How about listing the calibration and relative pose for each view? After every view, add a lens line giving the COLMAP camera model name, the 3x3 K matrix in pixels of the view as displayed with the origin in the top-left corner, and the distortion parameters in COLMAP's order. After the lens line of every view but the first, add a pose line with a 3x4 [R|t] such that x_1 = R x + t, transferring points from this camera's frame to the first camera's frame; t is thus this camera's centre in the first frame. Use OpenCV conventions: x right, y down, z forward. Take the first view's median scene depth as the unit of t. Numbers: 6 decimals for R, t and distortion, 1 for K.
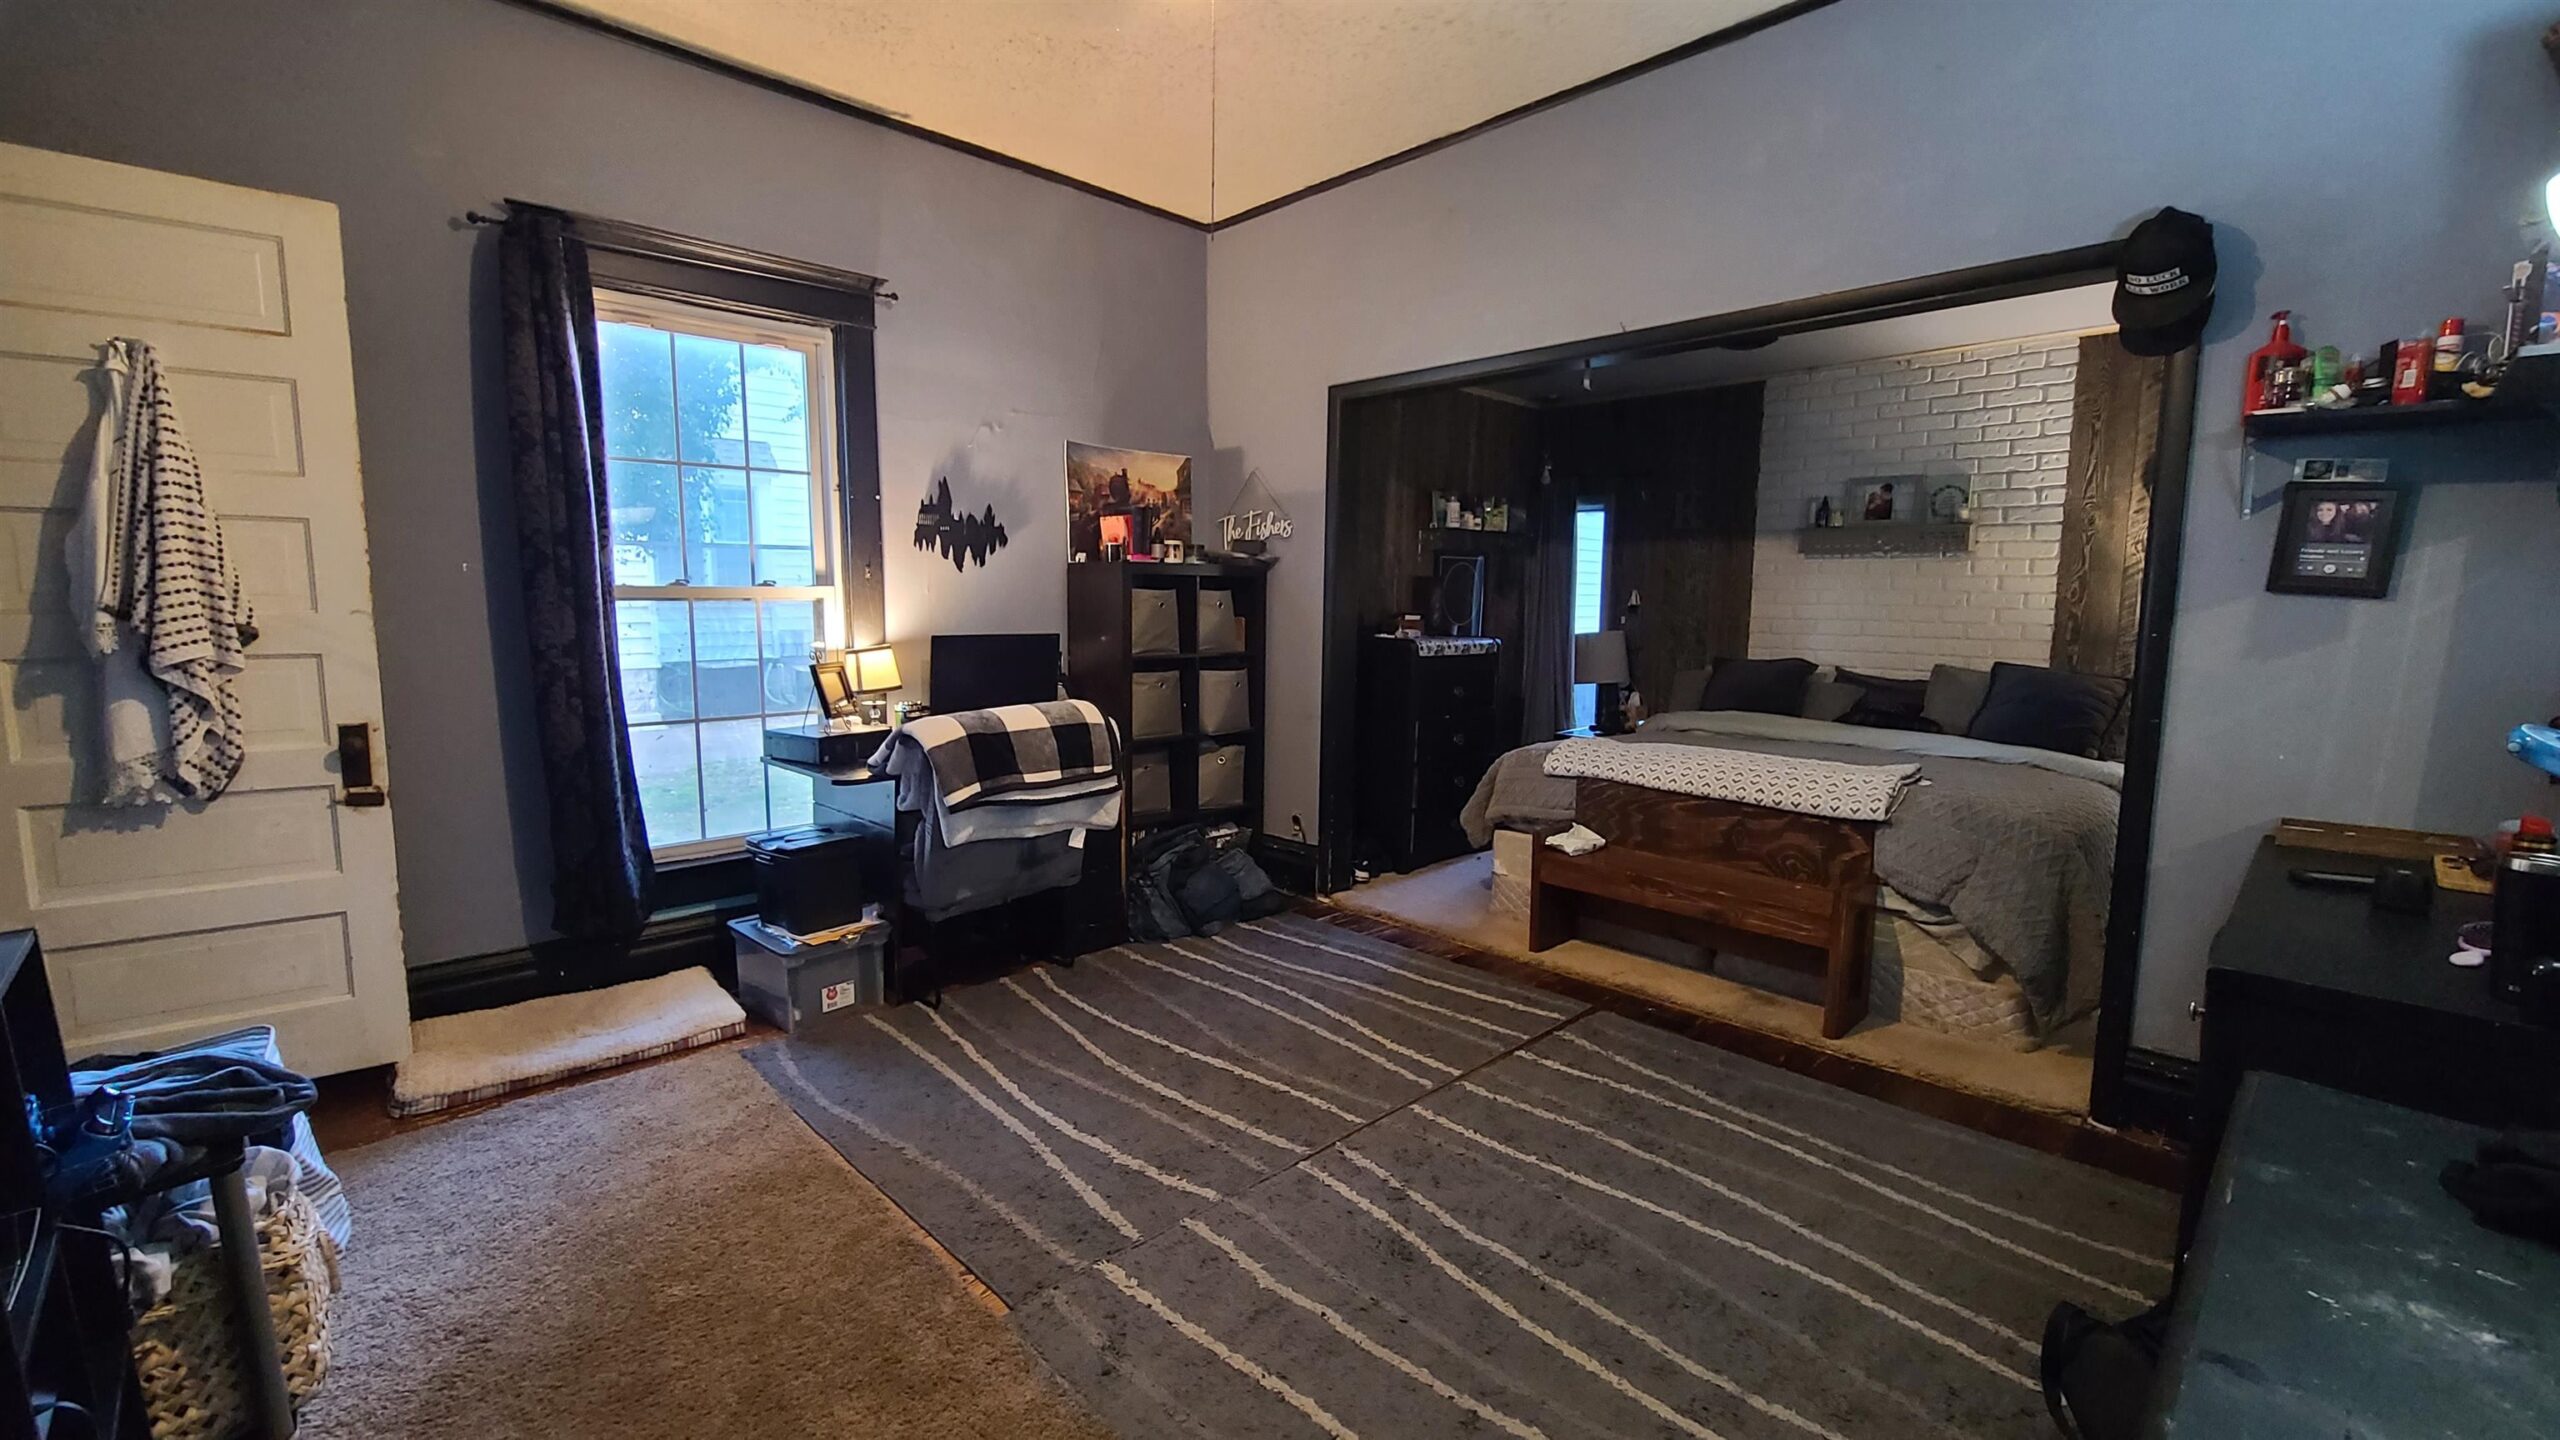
lens RADIAL K [[1049.0, 0, 1275.2], [0, 1049.0, 713.3], [0, 0, 1]] dist [0.001304, 0.000081]
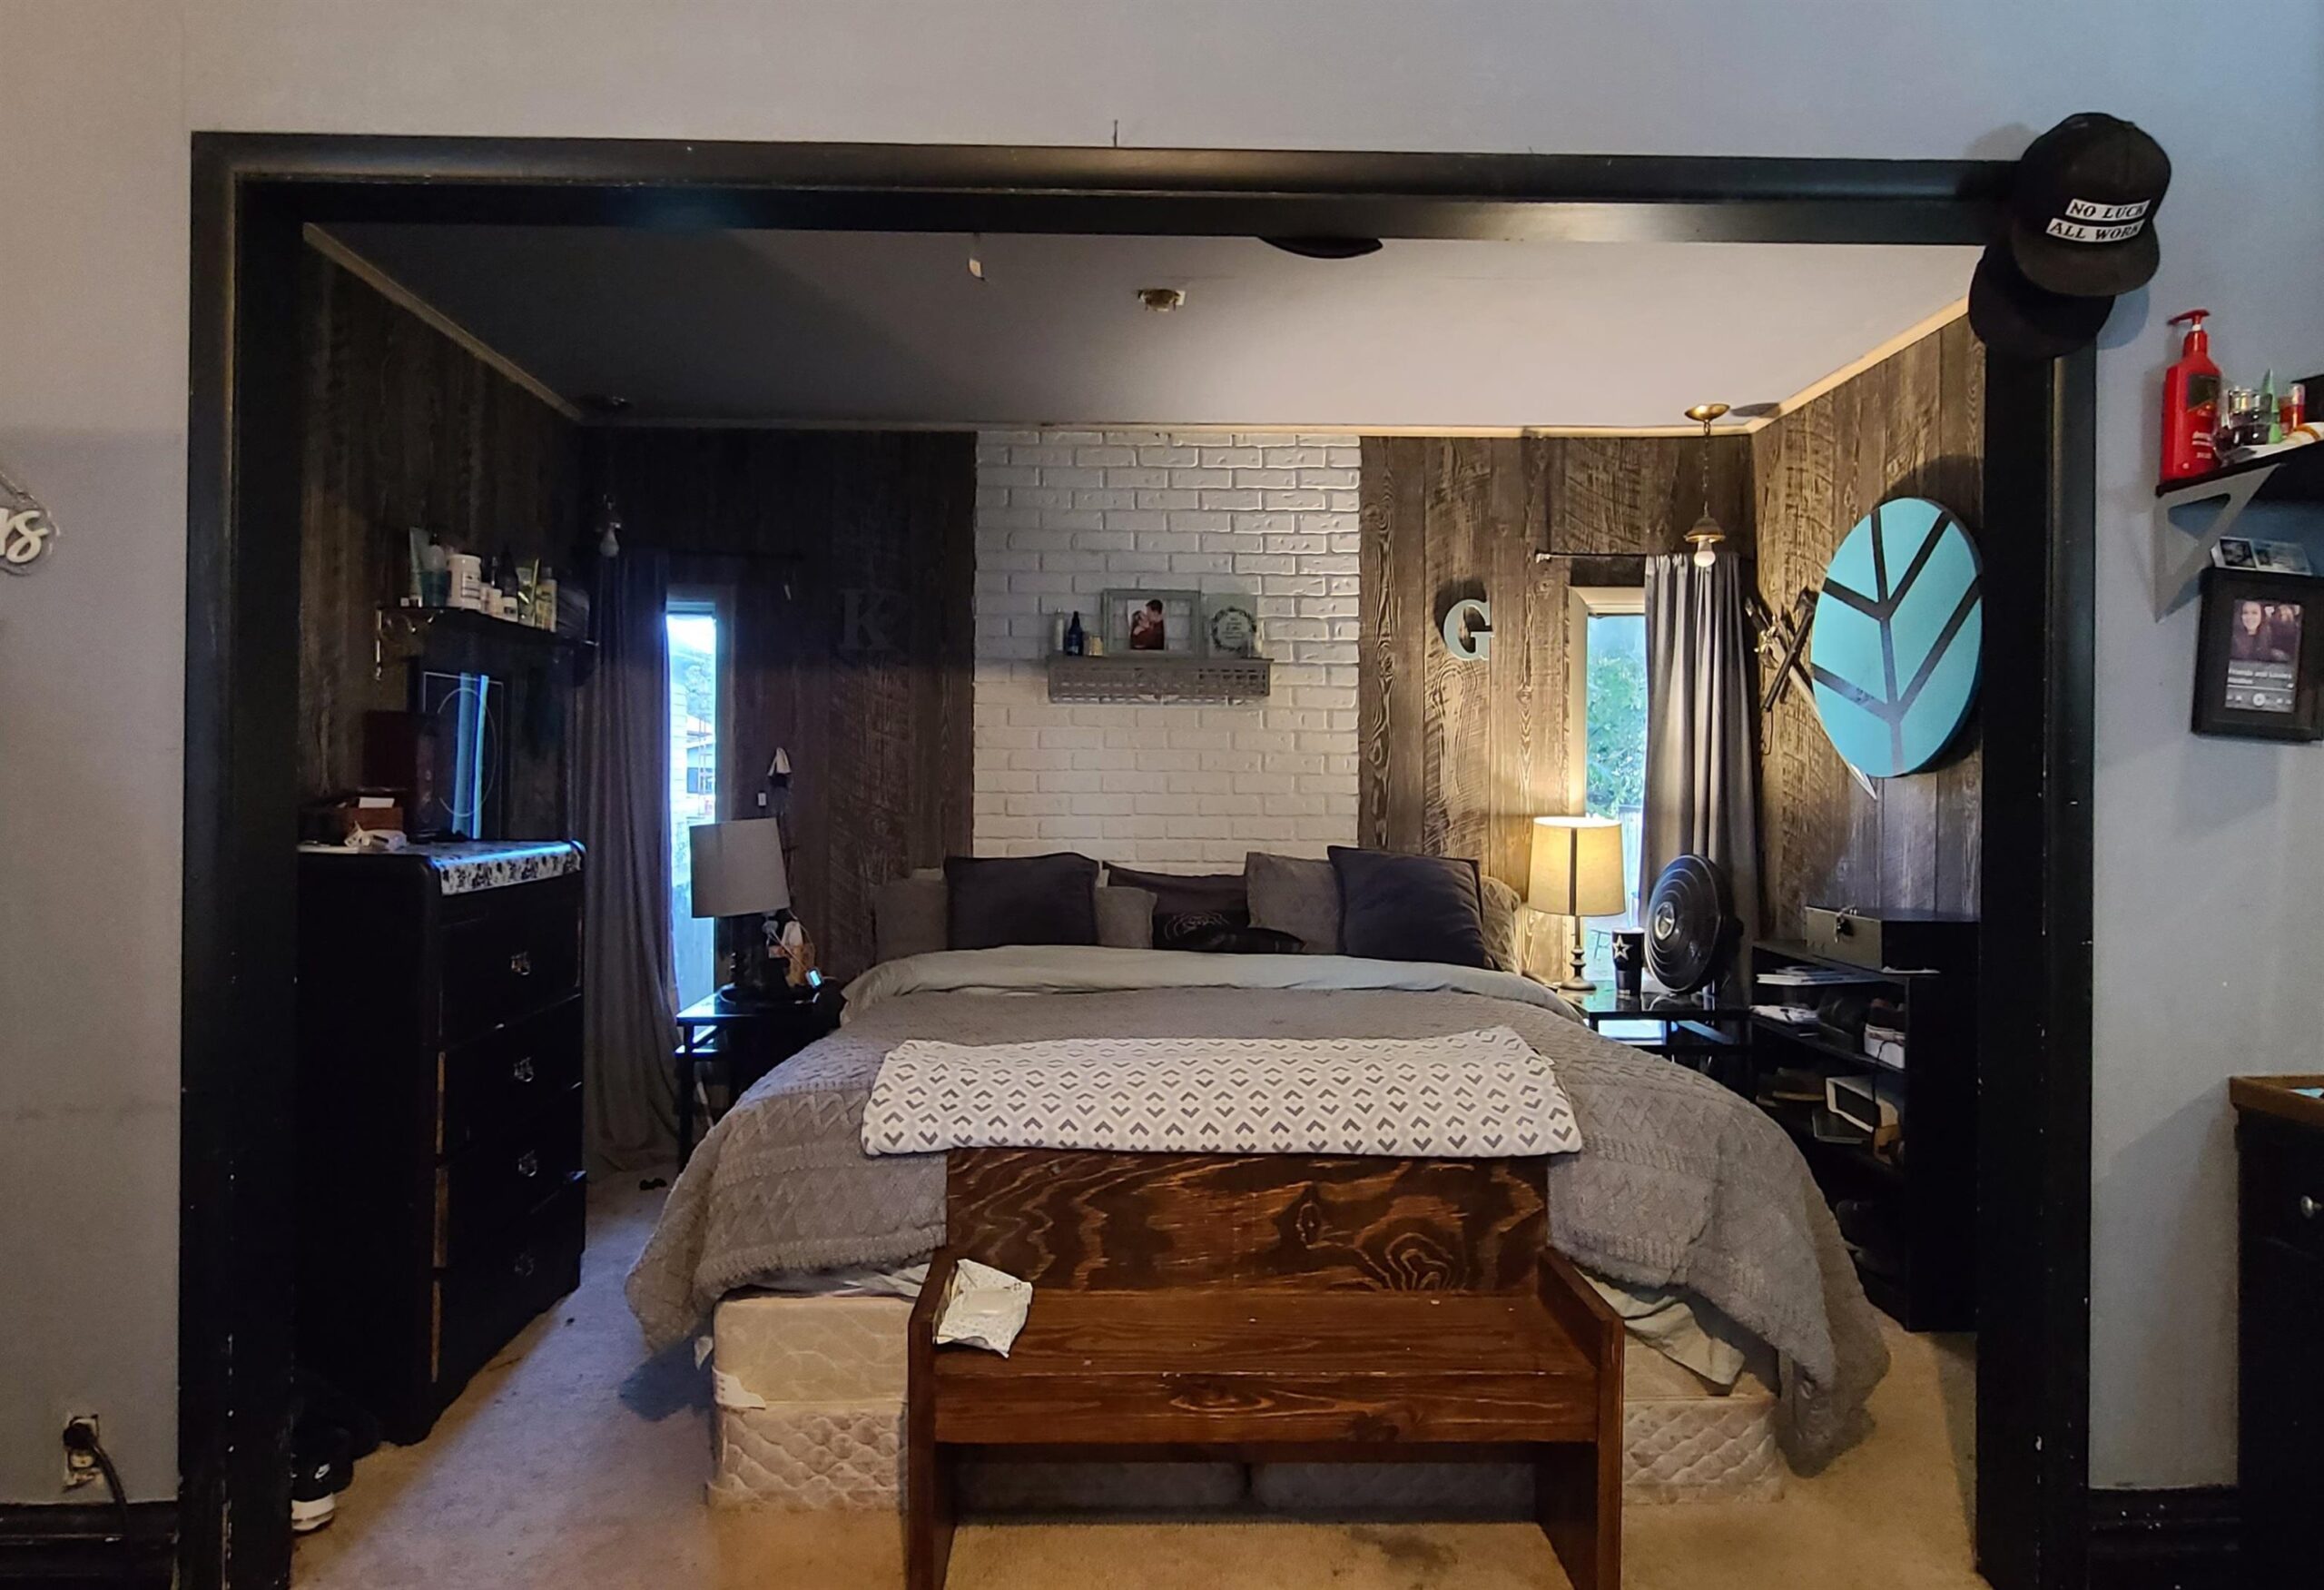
lens RADIAL K [[1225.6, 0, 1141.0], [0, 1225.6, 788.2], [0, 0, 1]] dist [-0.001659, 0.000014]
pose [[0.681668, -0.011722, 0.731568, -0.037189], [0.083380, 0.994602, -0.061756, -0.056057], [-0.726895, 0.103095, 0.678966, 0.604598]]
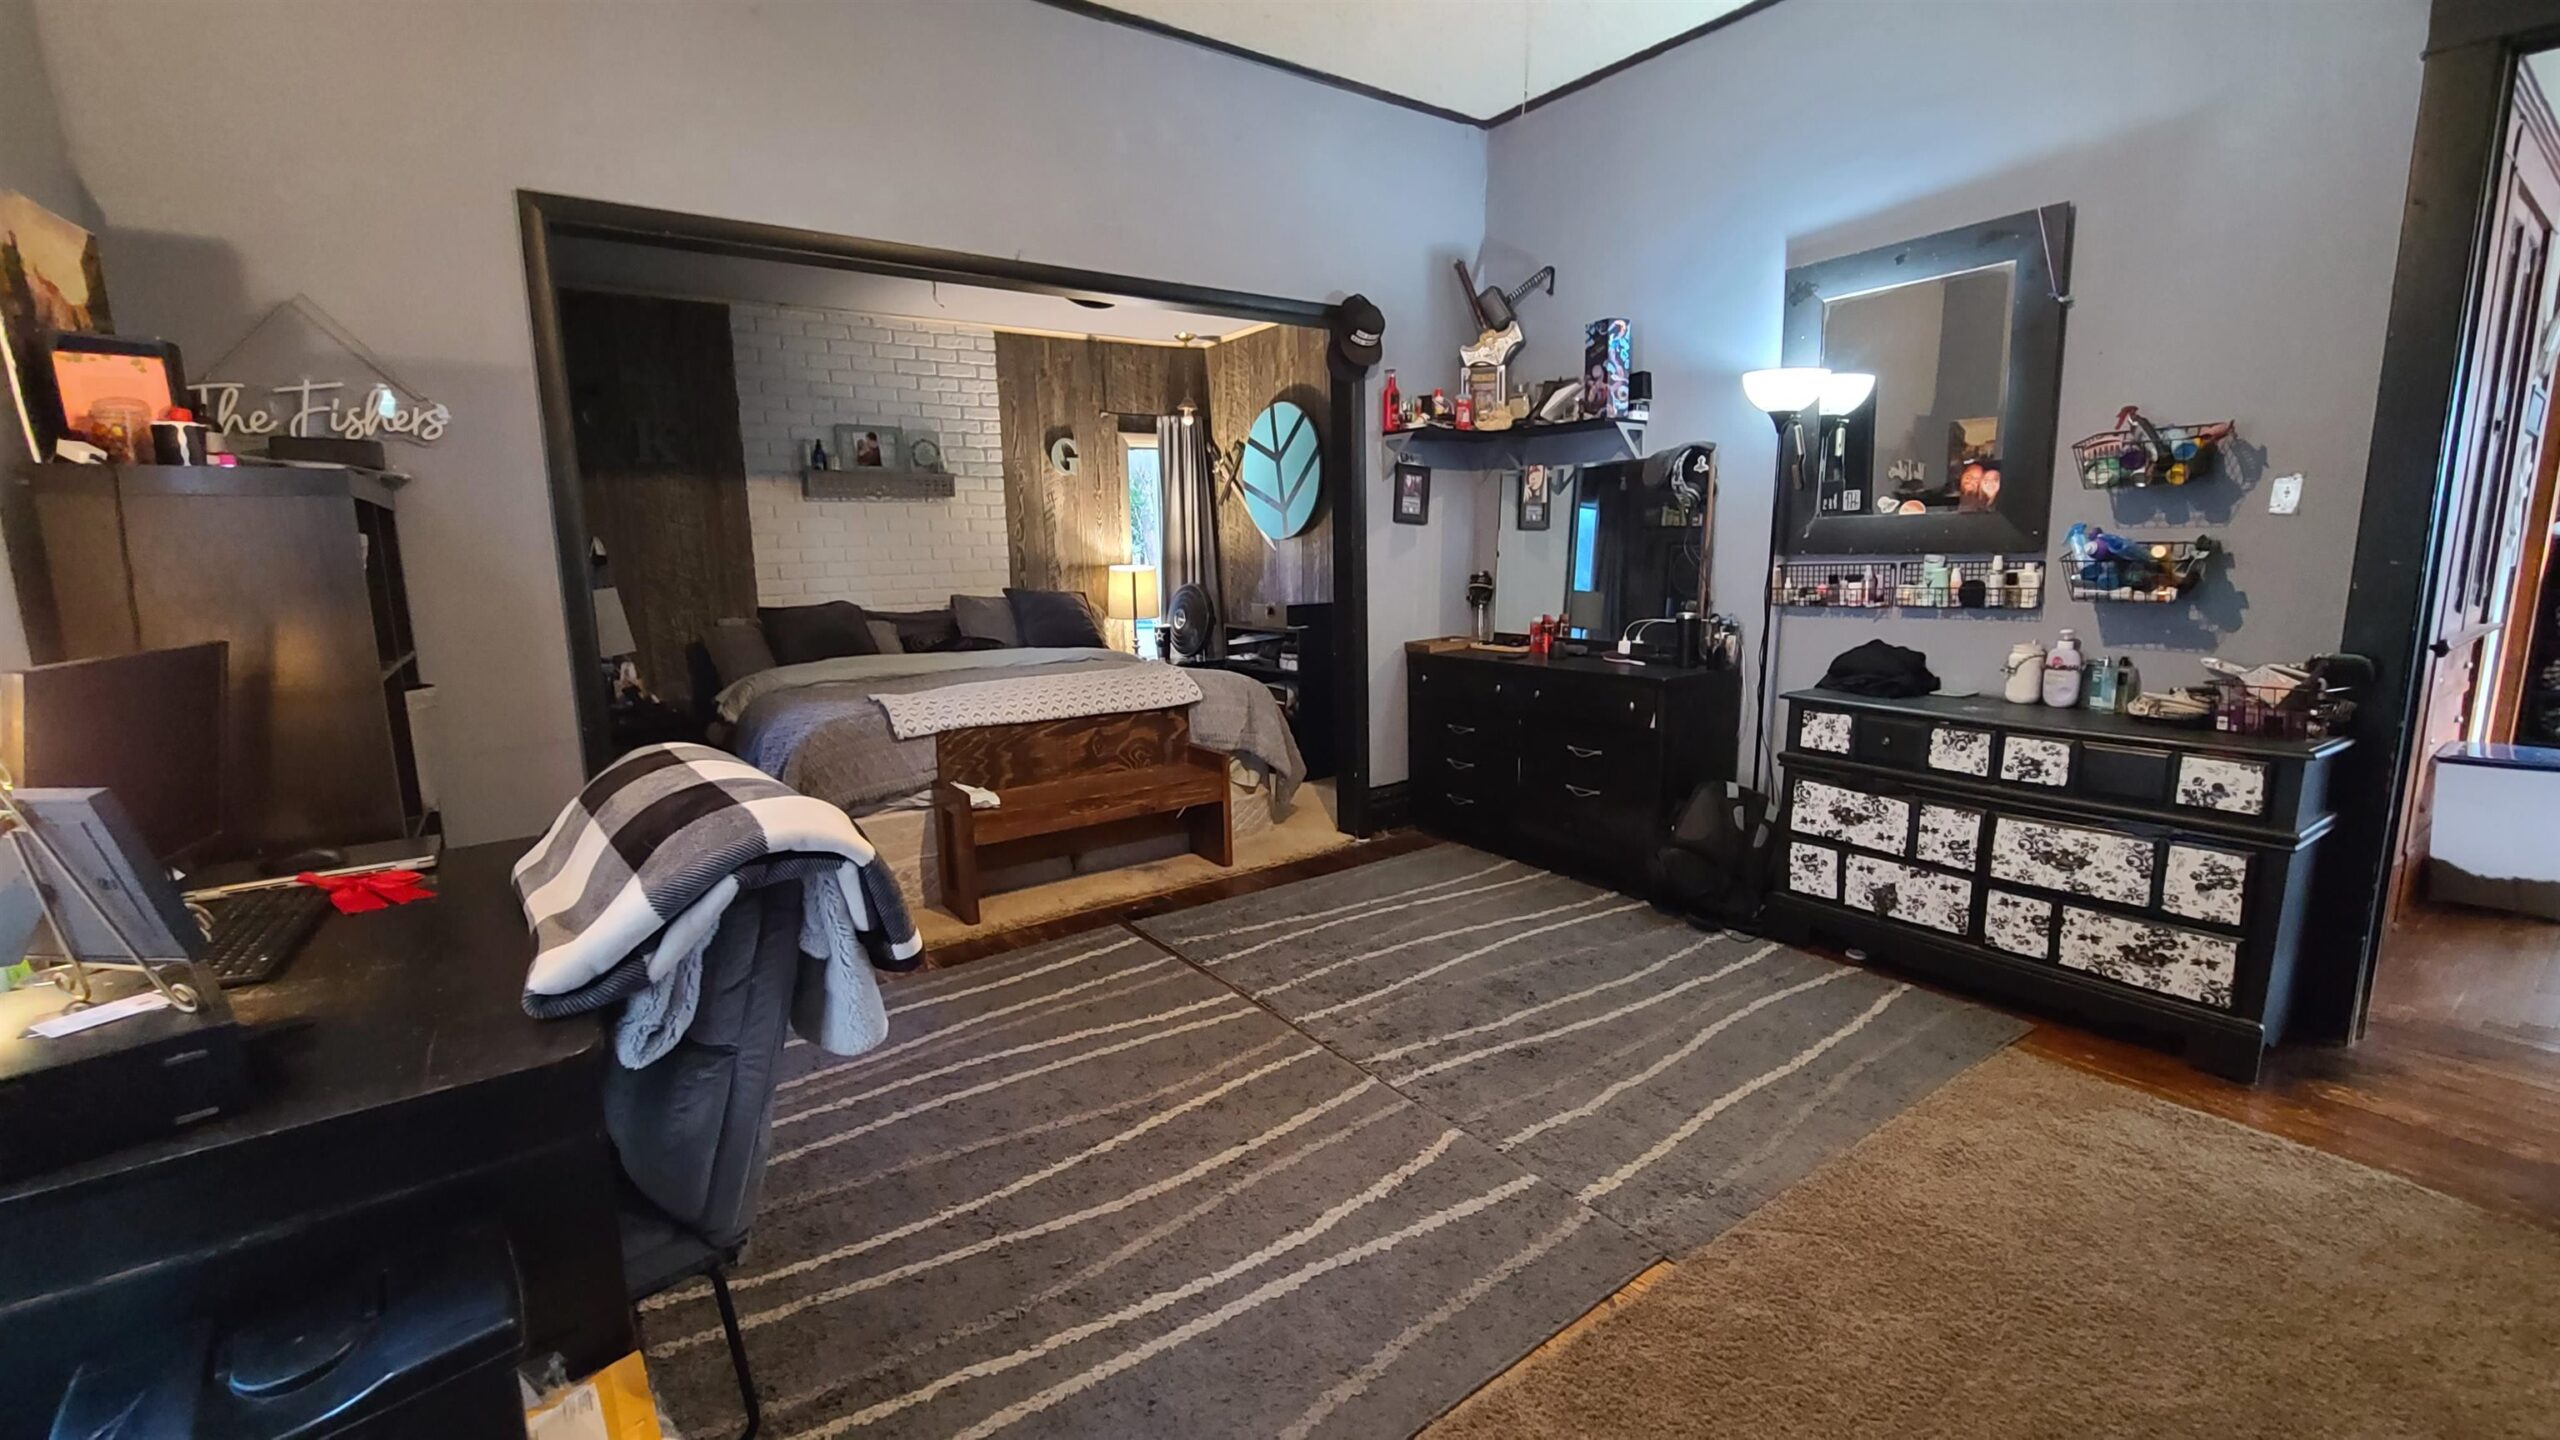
lens RADIAL K [[1049.0, 0, 1275.2], [0, 1049.0, 713.3], [0, 0, 1]] dist [0.001304, 0.000081]
pose [[0.150436, -0.173796, 0.973224, -0.594931], [0.134420, 0.978880, 0.154028, -0.061840], [-0.979439, 0.107650, 0.170620, 0.581199]]
